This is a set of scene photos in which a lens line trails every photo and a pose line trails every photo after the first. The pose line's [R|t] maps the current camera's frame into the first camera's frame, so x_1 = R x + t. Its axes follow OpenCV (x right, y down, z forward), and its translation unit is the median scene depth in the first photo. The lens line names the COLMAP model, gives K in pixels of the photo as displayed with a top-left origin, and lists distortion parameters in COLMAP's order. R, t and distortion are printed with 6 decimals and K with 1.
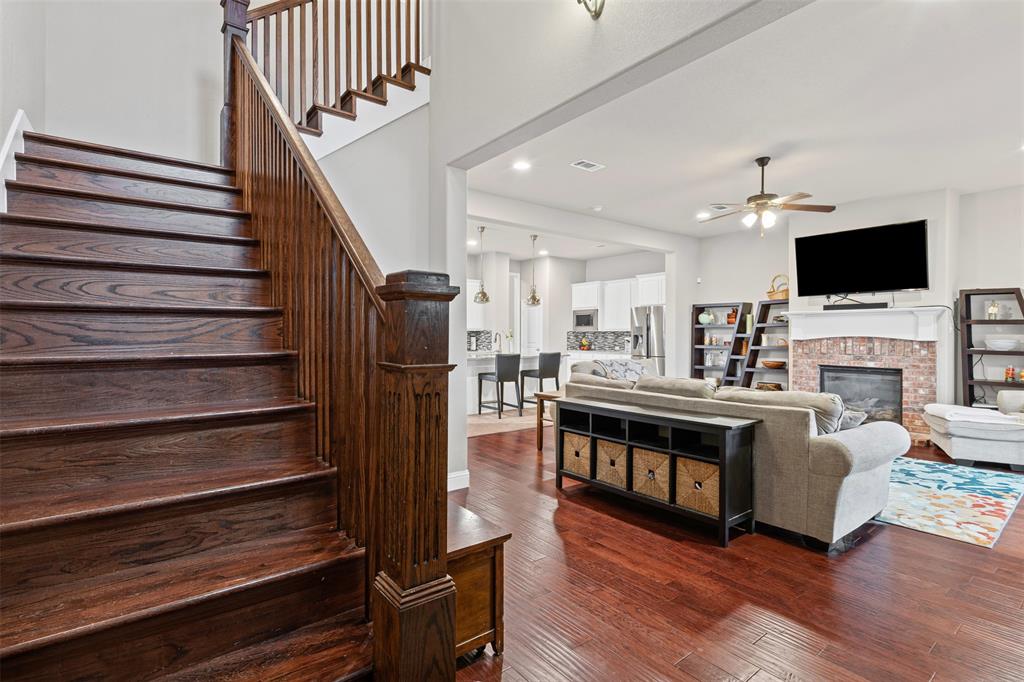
lens RADIAL K [[493.3, 0, 507.9], [0, 493.3, 337.8], [0, 0, 1]] dist [0.001163, 0.000844]
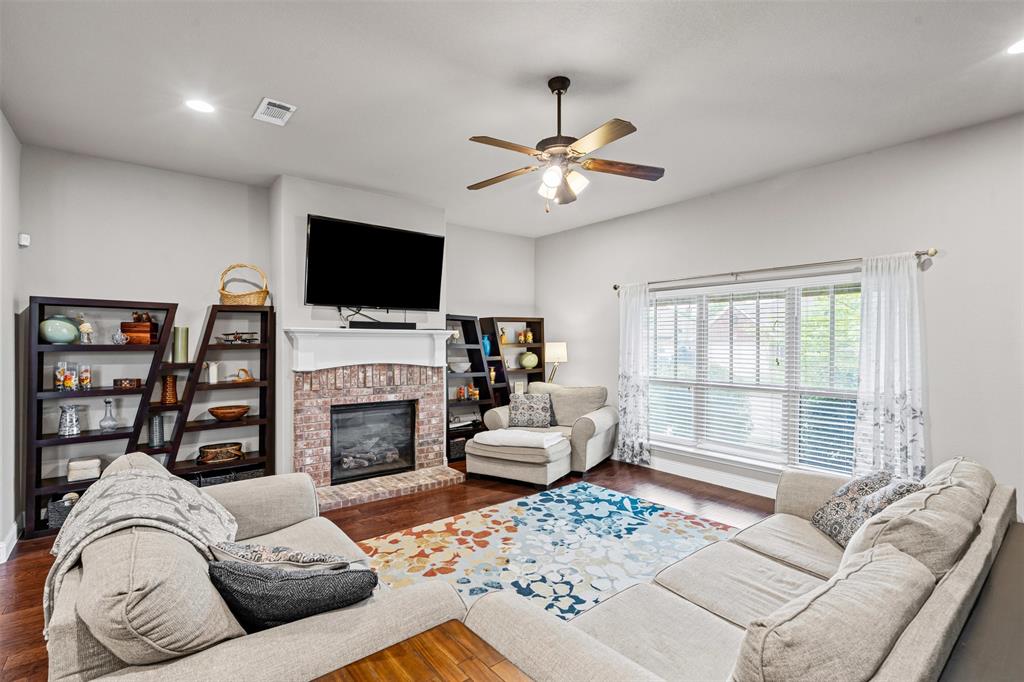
lens RADIAL K [[472.0, 0, 507.9], [0, 472.0, 342.7], [0, 0, 1]] dist [-0.003069, 0.000344]
pose [[-0.017515, 0.001516, 0.999845, -0.040410], [0.005275, 0.999985, -0.001424, -0.030603], [-0.999833, 0.005249, -0.017523, 0.737896]]
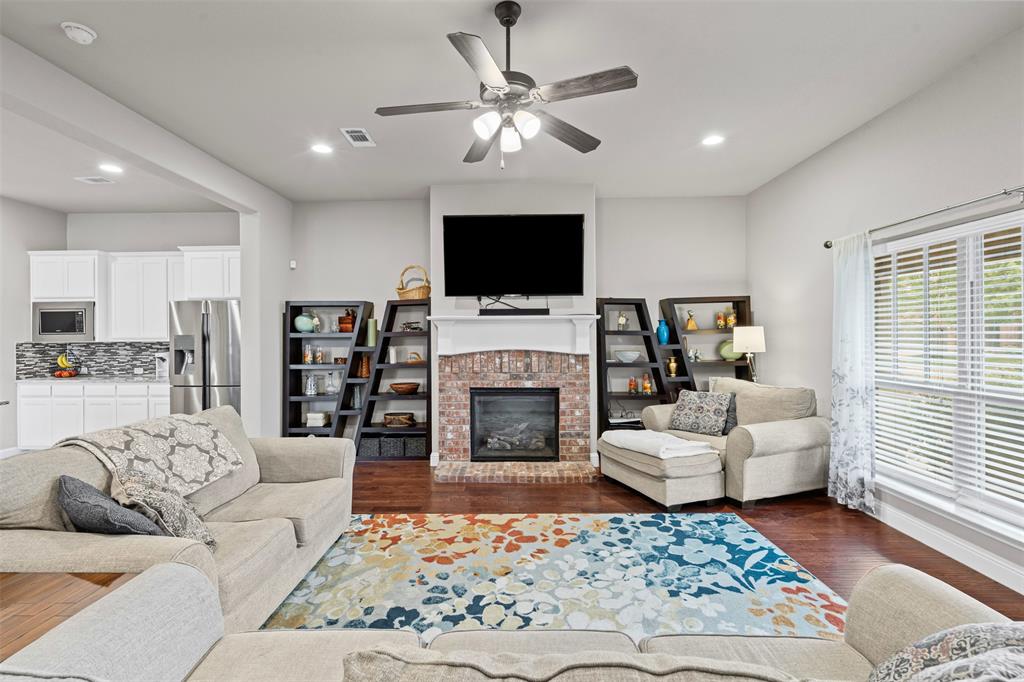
lens RADIAL K [[470.4, 0, 507.1], [0, 470.4, 332.6], [0, 0, 1]] dist [-0.002767, 0.000888]
pose [[0.629943, 0.000702, 0.776641, 0.100850], [0.011560, 0.999880, -0.010280, -0.020910], [-0.776556, 0.015454, 0.629859, 0.484087]]
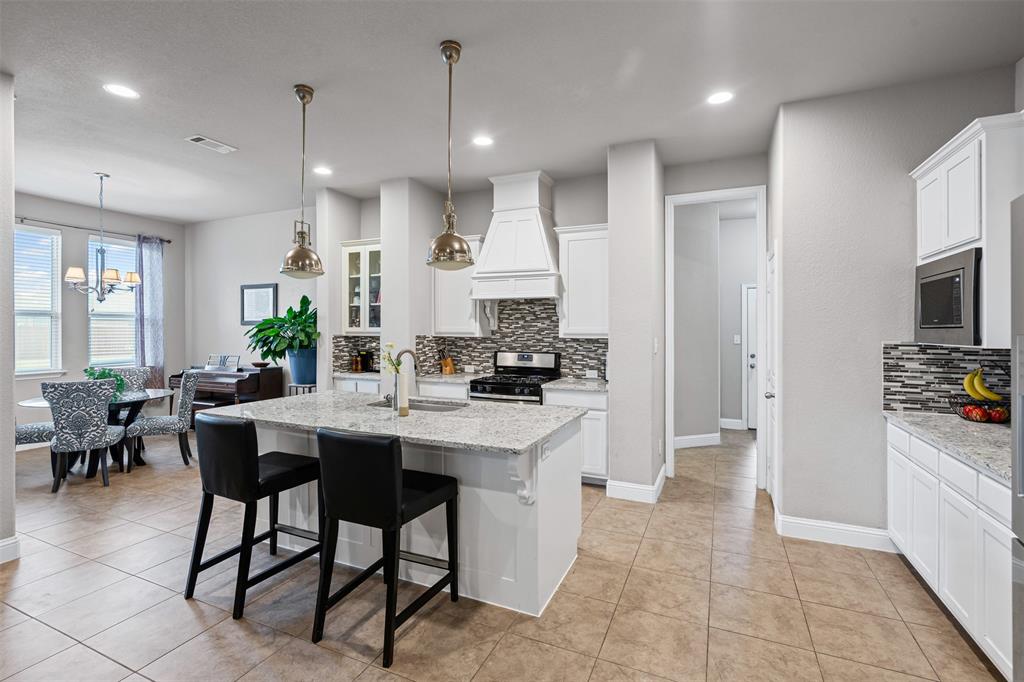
lens RADIAL K [[470.4, 0, 507.1], [0, 470.4, 332.6], [0, 0, 1]] dist [-0.002767, 0.000888]
pose [[0.466175, 0.006494, -0.884668, 0.411150], [-0.006973, 0.999969, 0.003666, -0.030471], [0.884665, 0.004460, 0.466206, 1.089959]]
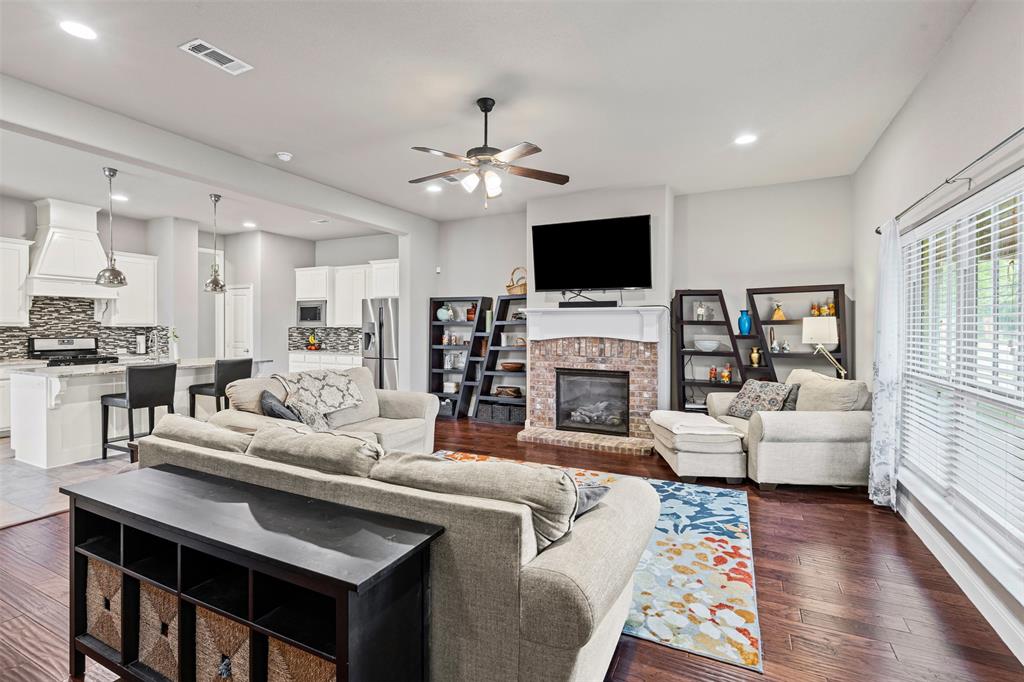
lens RADIAL K [[481.2, 0, 501.7], [0, 481.2, 329.7], [0, 0, 1]] dist [-0.002872, 0.001064]
pose [[0.903938, -0.000432, 0.427663, 0.158468], [0.000035, 1.000000, 0.000937, -0.015422], [-0.427663, -0.000832, 0.903938, 0.234277]]
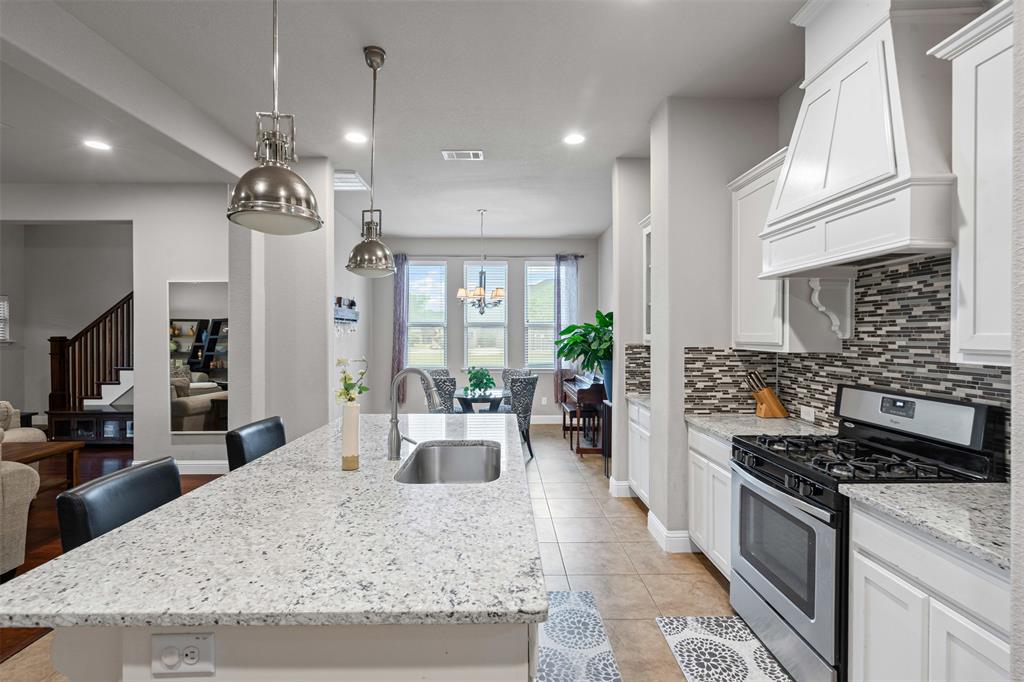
lens RADIAL K [[465.5, 0, 507.7], [0, 465.5, 341.1], [0, 0, 1]] dist [-0.001693, 0.000285]
pose [[-0.600928, 0.007979, -0.799263, 0.167998], [-0.007175, 0.999856, 0.015377, -0.033726], [0.799271, 0.014975, -0.600784, 1.428348]]
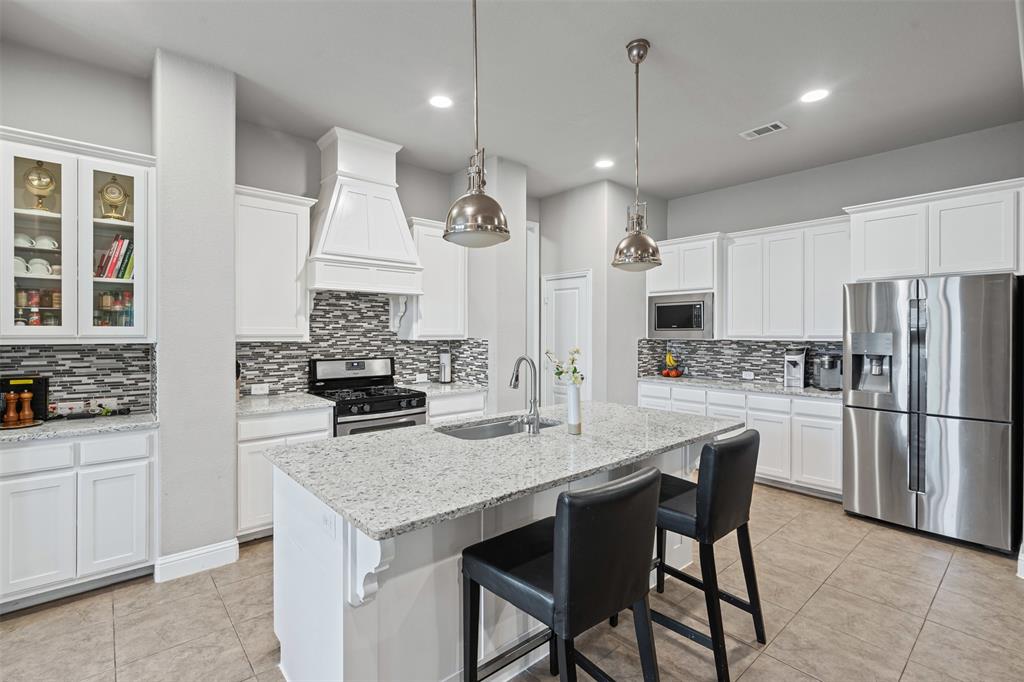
lens RADIAL K [[470.4, 0, 507.1], [0, 470.4, 332.6], [0, 0, 1]] dist [-0.002767, 0.000888]
pose [[0.998457, 0.001230, 0.055515, -0.056904], [-0.001034, 0.999993, -0.003566, -0.028706], [-0.055519, 0.003503, 0.998451, 0.862460]]
